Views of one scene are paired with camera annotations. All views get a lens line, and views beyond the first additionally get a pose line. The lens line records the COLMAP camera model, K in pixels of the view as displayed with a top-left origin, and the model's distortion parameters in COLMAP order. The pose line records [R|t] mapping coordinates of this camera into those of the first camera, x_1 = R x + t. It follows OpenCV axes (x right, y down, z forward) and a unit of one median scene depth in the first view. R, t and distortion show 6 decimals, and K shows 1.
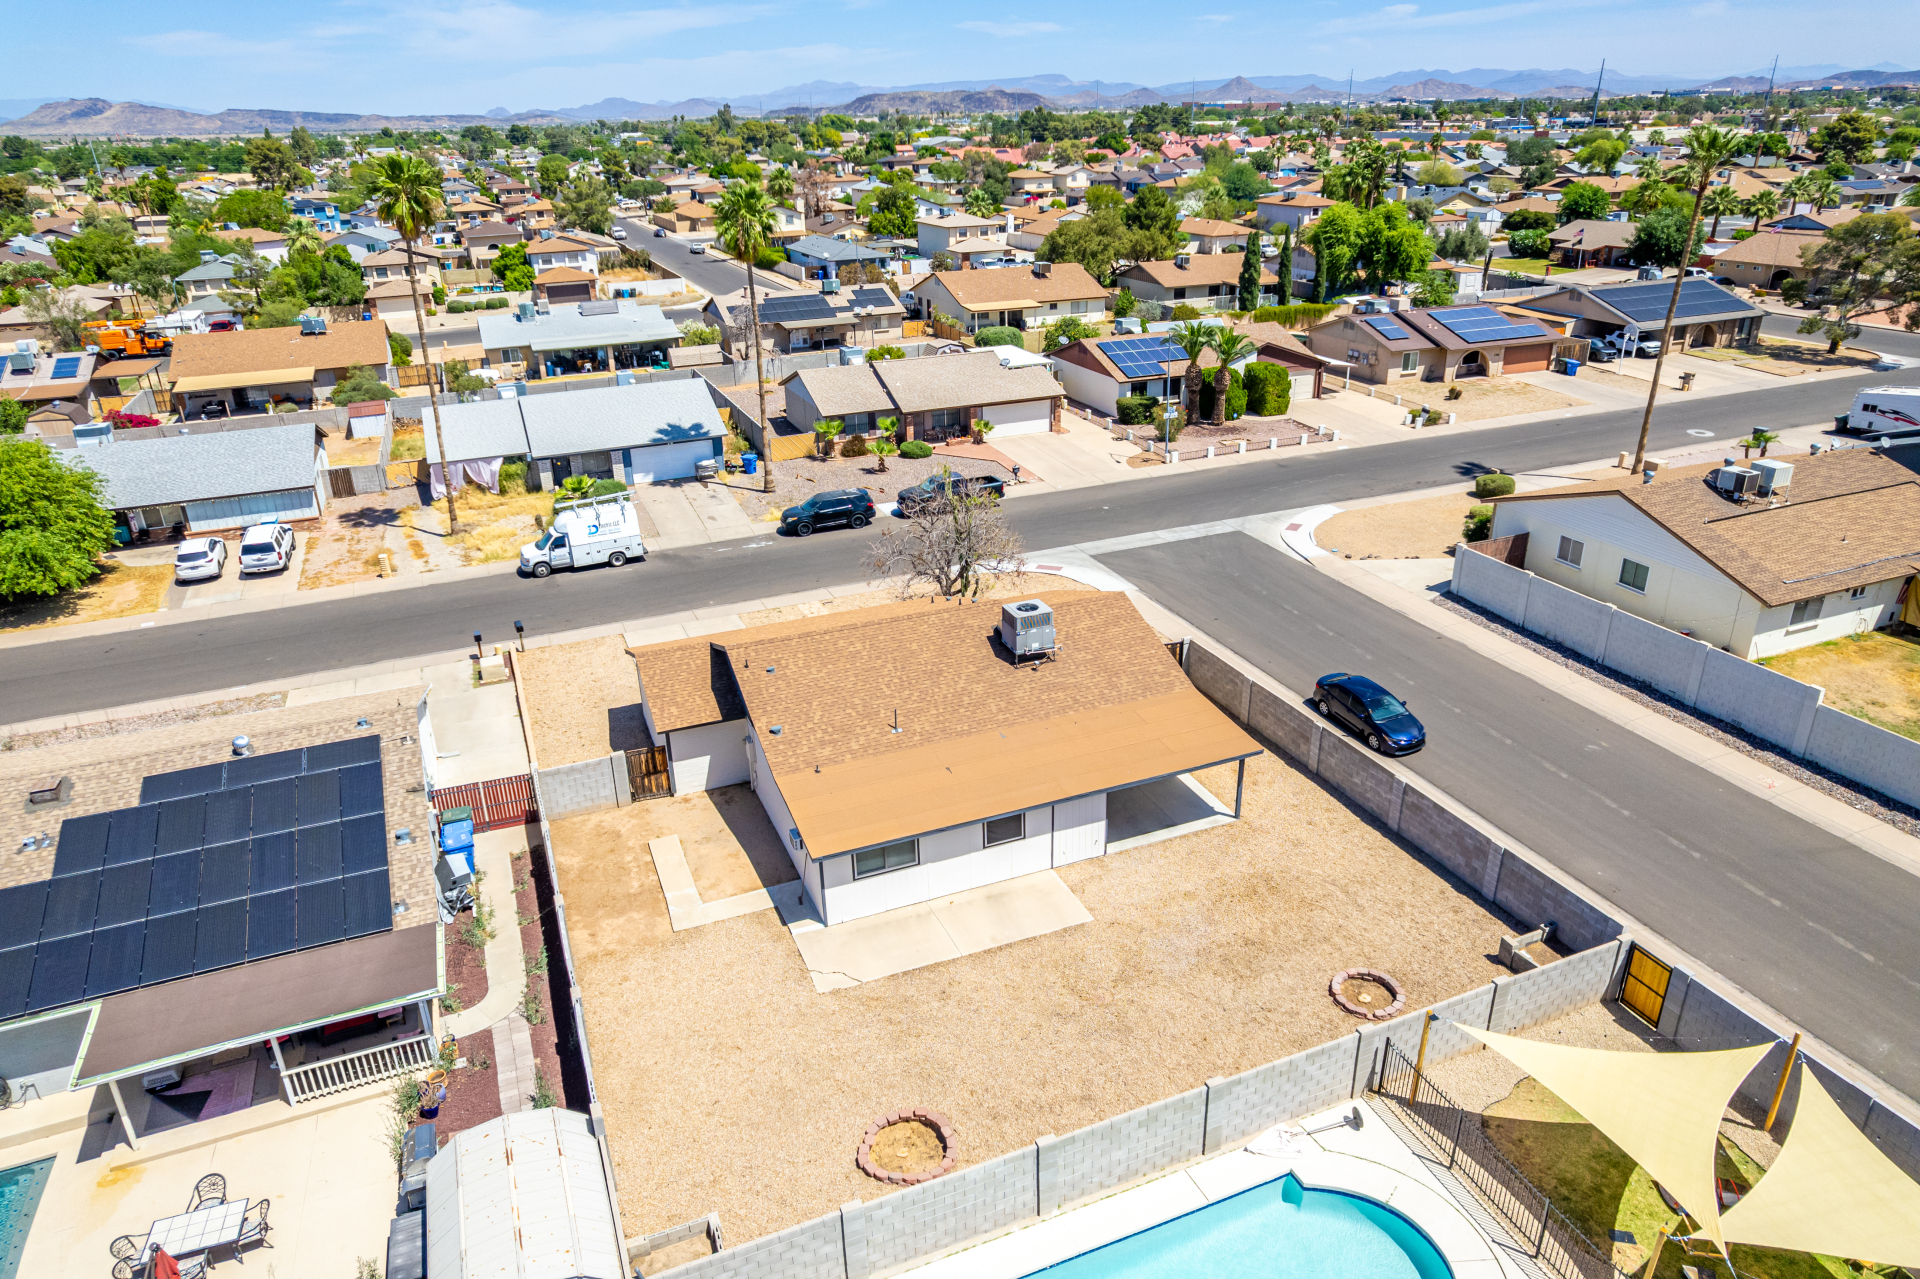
lens RADIAL K [[1229.7, 0, 963.0], [0, 1229.7, 631.5], [0, 0, 1]] dist [-0.074341, 0.069173]
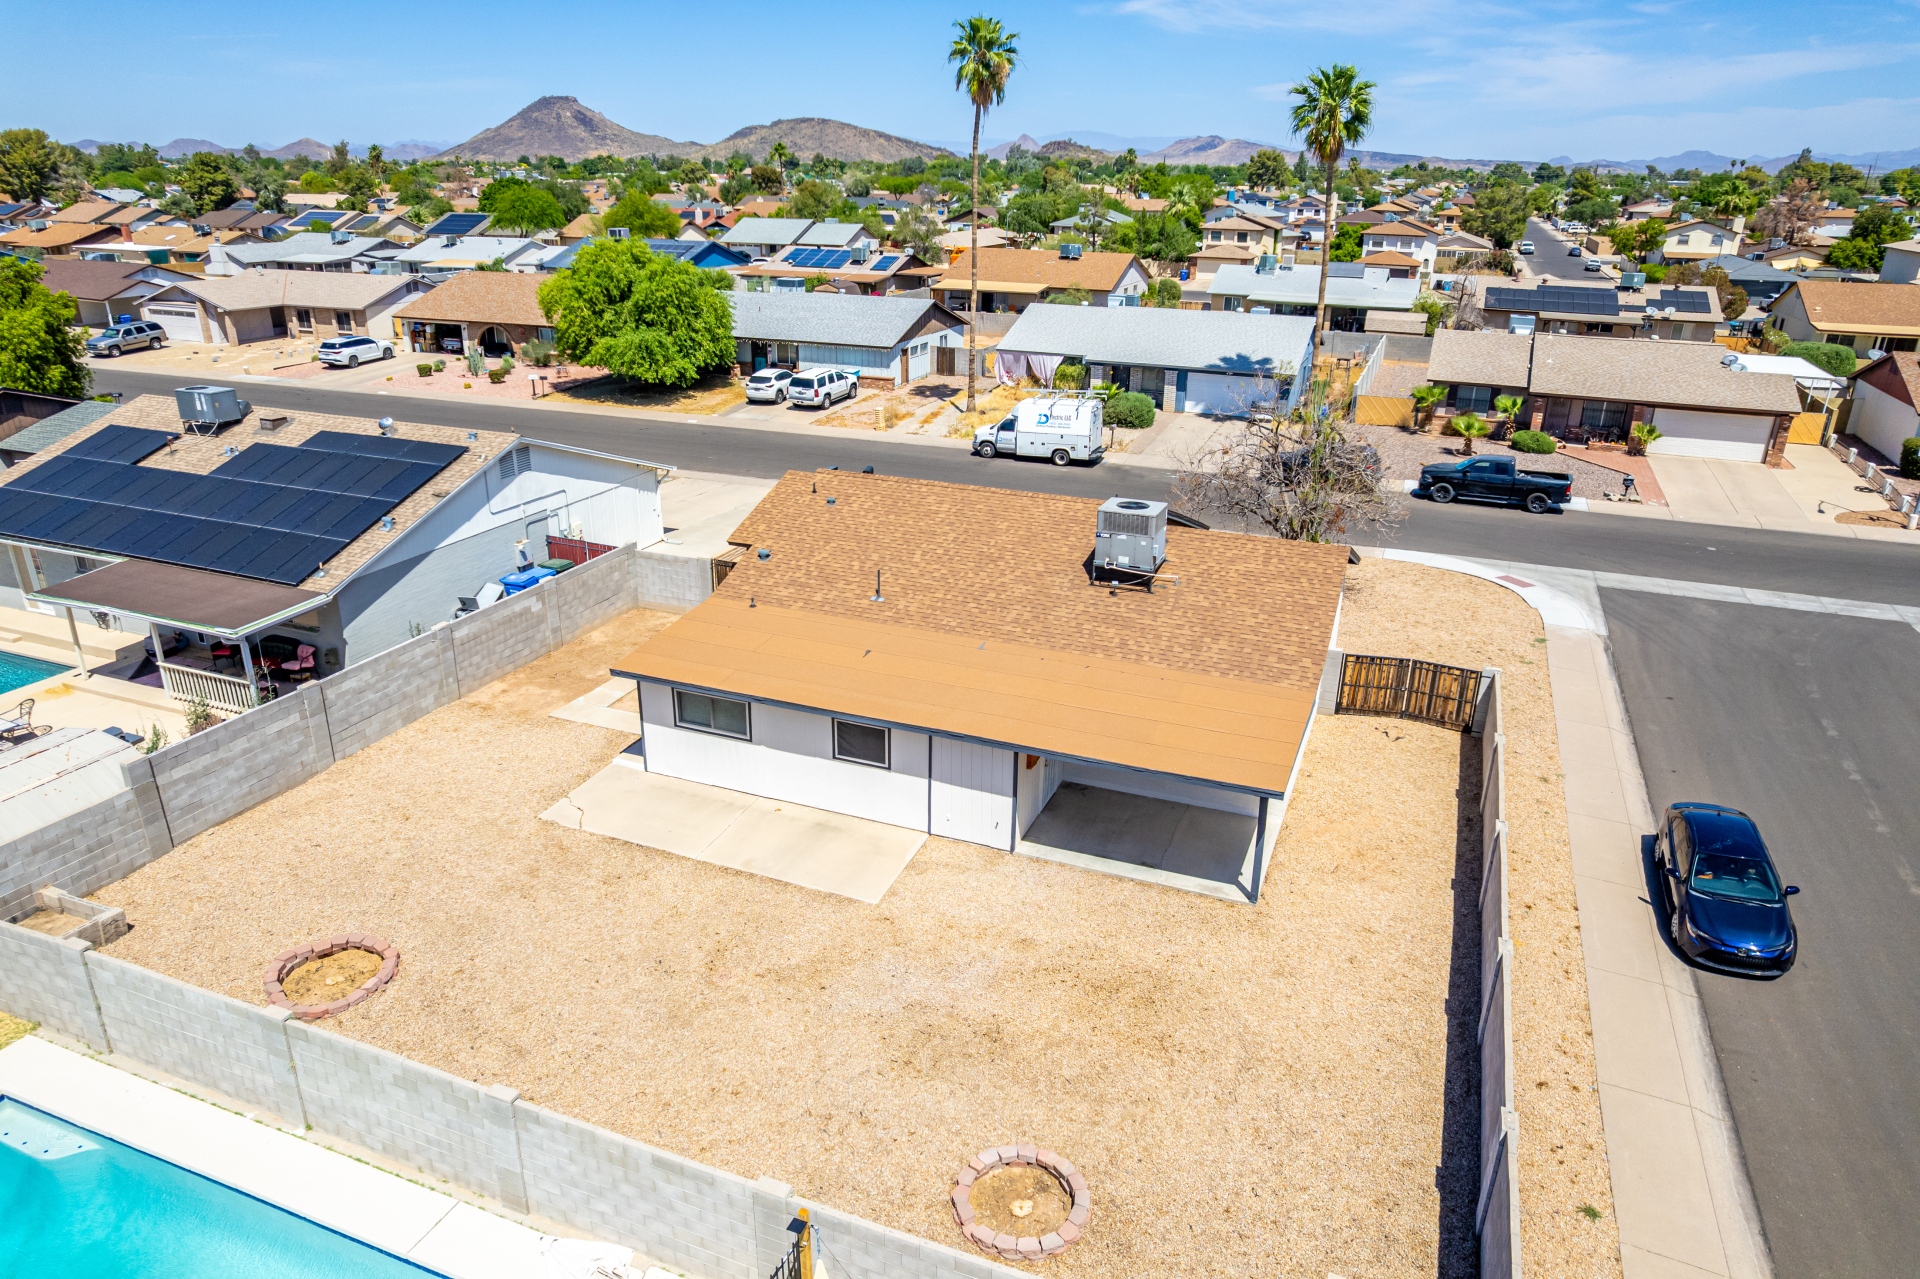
lens RADIAL K [[1229.7, 0, 962.9], [0, 1229.7, 637.5], [0, 0, 1]] dist [-0.074341, 0.069173]
pose [[0.715342, 0.281493, -0.639568, 0.318585], [-0.299782, 0.950391, 0.082996, 0.016230], [0.631202, 0.132361, 0.764241, 0.299931]]
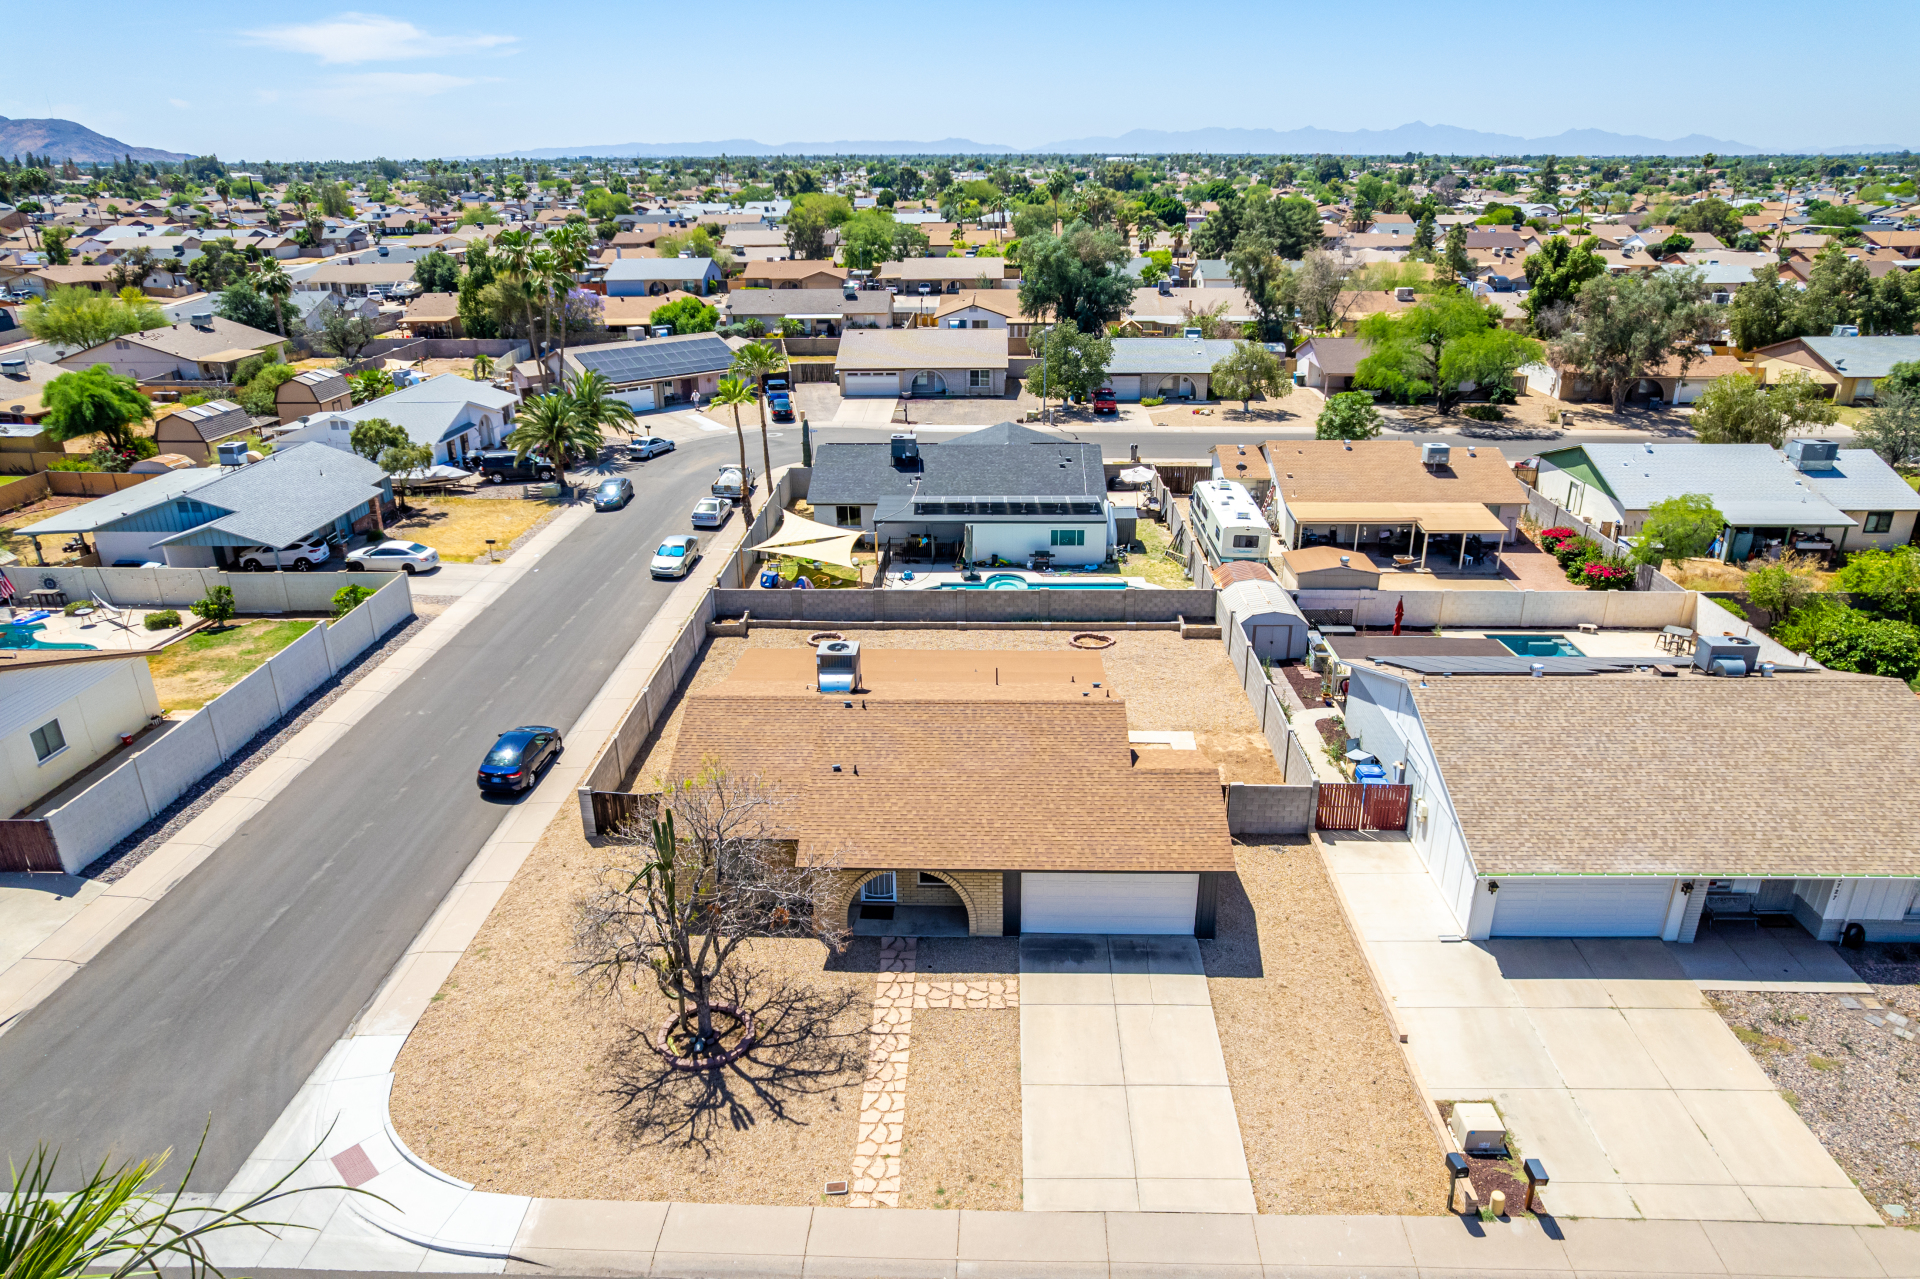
lens RADIAL K [[1229.7, 0, 962.9], [0, 1229.7, 636.4], [0, 0, 1]] dist [-0.074341, 0.069173]
pose [[-0.912421, -0.125669, 0.389480, -0.318915], [0.184467, 0.723240, 0.665505, -0.497751], [-0.365321, 0.679067, -0.636717, 1.152667]]
